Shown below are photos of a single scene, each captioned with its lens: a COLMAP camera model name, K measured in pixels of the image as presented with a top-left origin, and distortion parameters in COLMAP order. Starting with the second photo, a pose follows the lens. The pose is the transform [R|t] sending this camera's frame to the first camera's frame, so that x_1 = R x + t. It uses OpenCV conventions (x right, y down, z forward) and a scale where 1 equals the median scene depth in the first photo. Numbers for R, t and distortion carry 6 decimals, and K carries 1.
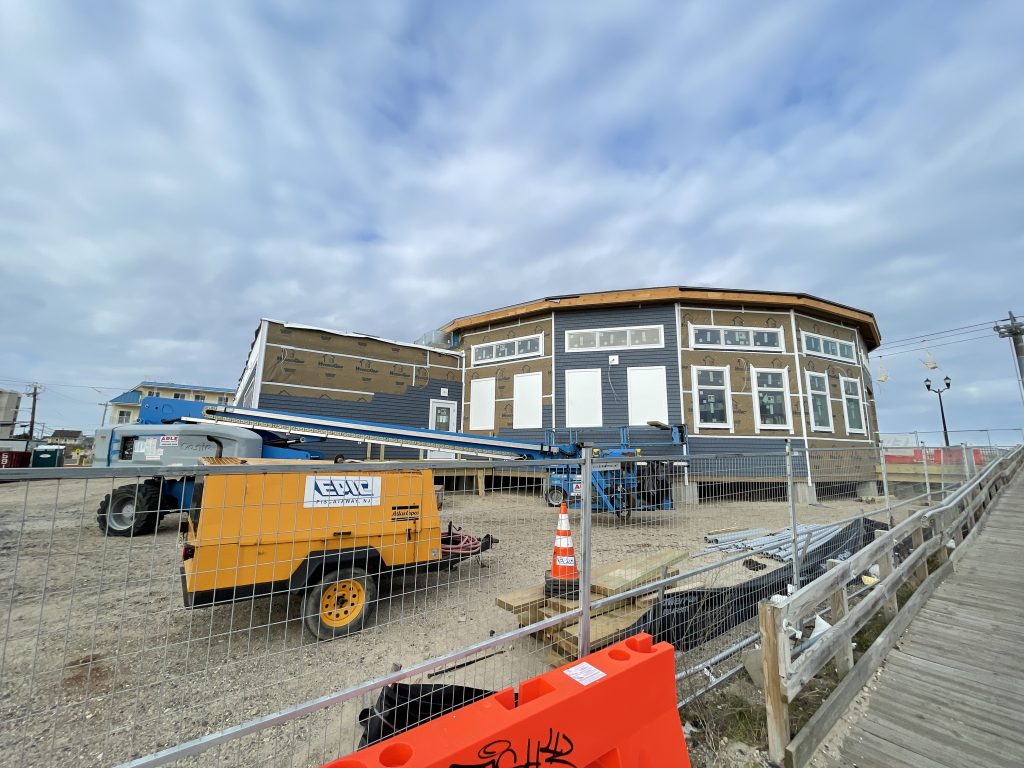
lens RADIAL K [[410.7, 0, 513.3], [0, 410.7, 385.5], [0, 0, 1]] dist [-0.002567, -0.000479]
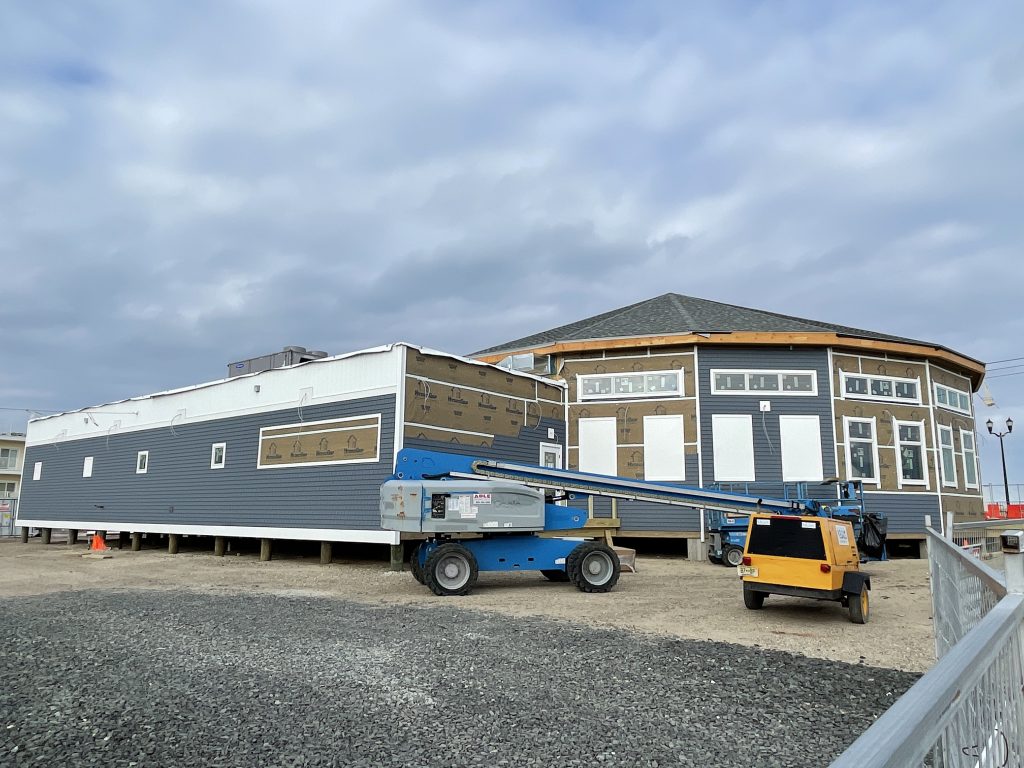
lens RADIAL K [[727.8, 0, 512.0], [0, 727.8, 384.0], [0, 0, 1]] dist [-0.002150, -0.000330]
pose [[0.964470, 0.042671, 0.260724, -0.712303], [-0.040770, 0.999088, -0.012697, -0.068018], [-0.261028, 0.001616, 0.965330, -0.398796]]
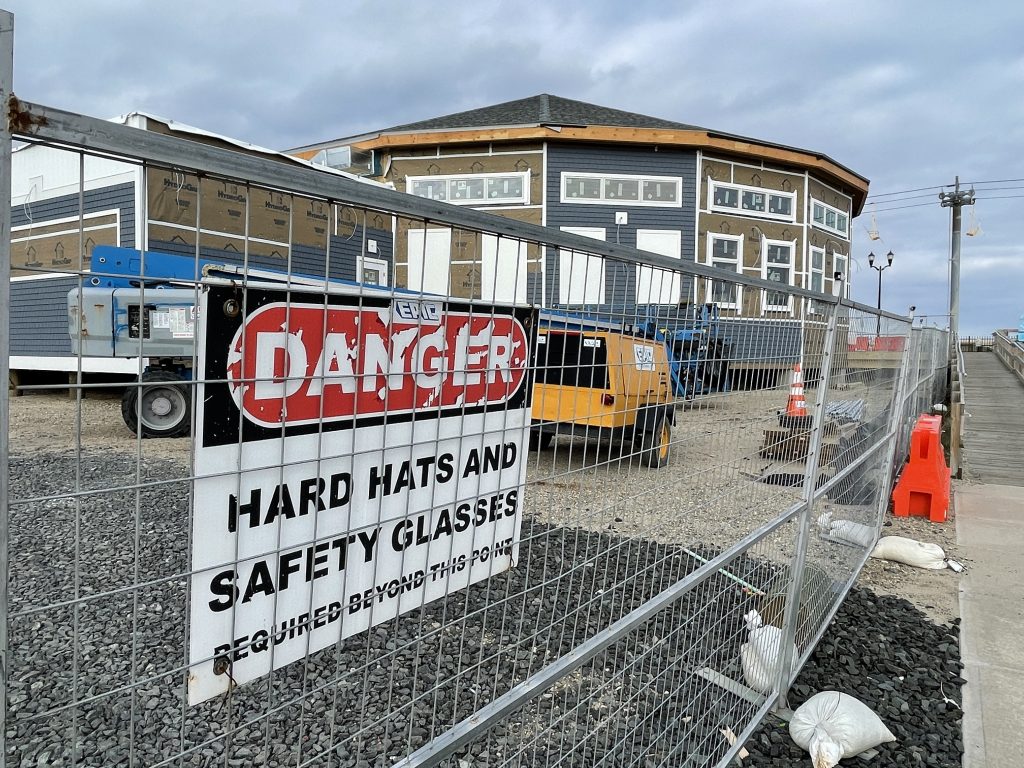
lens RADIAL K [[727.8, 0, 512.0], [0, 727.8, 384.0], [0, 0, 1]] dist [-0.002150, -0.000330]
pose [[0.925957, -0.019709, 0.377115, -0.474313], [-0.061548, 0.977407, 0.202204, -0.021141], [-0.372580, -0.210443, 0.903824, -0.234756]]
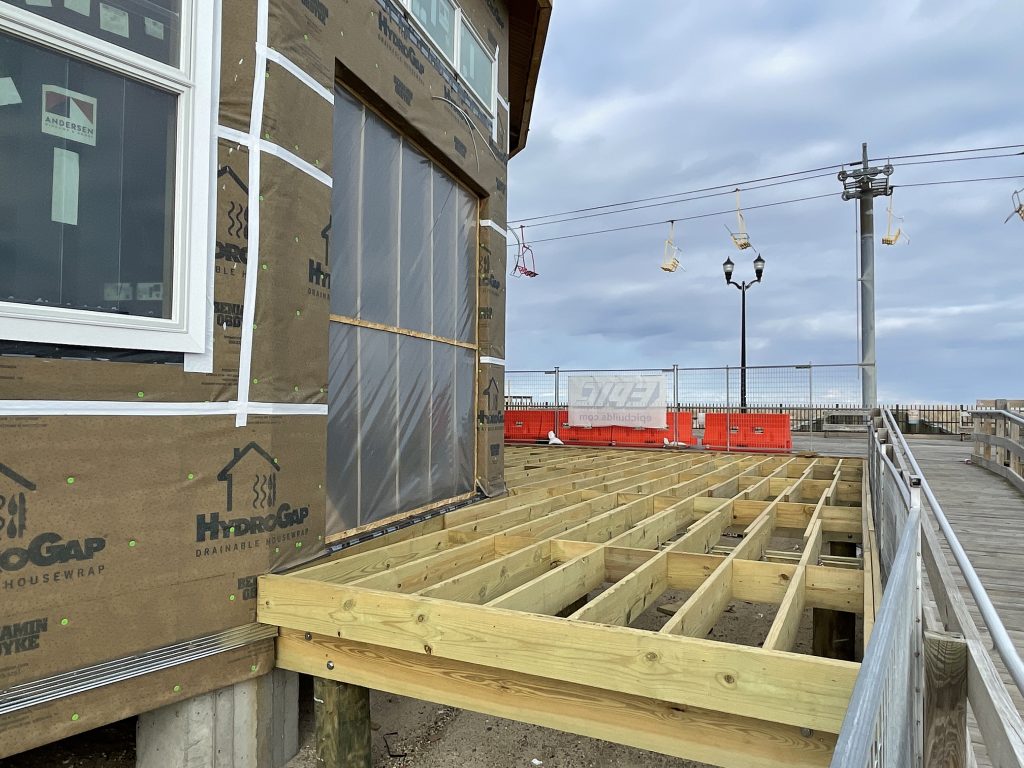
lens RADIAL K [[727.8, 0, 512.0], [0, 727.8, 384.0], [0, 0, 1]] dist [-0.002150, -0.000330]
pose [[0.886405, 0.012237, 0.462749, 0.905448], [-0.077714, 0.989396, 0.122700, 0.096830], [-0.456341, -0.144724, 0.877957, 0.801156]]
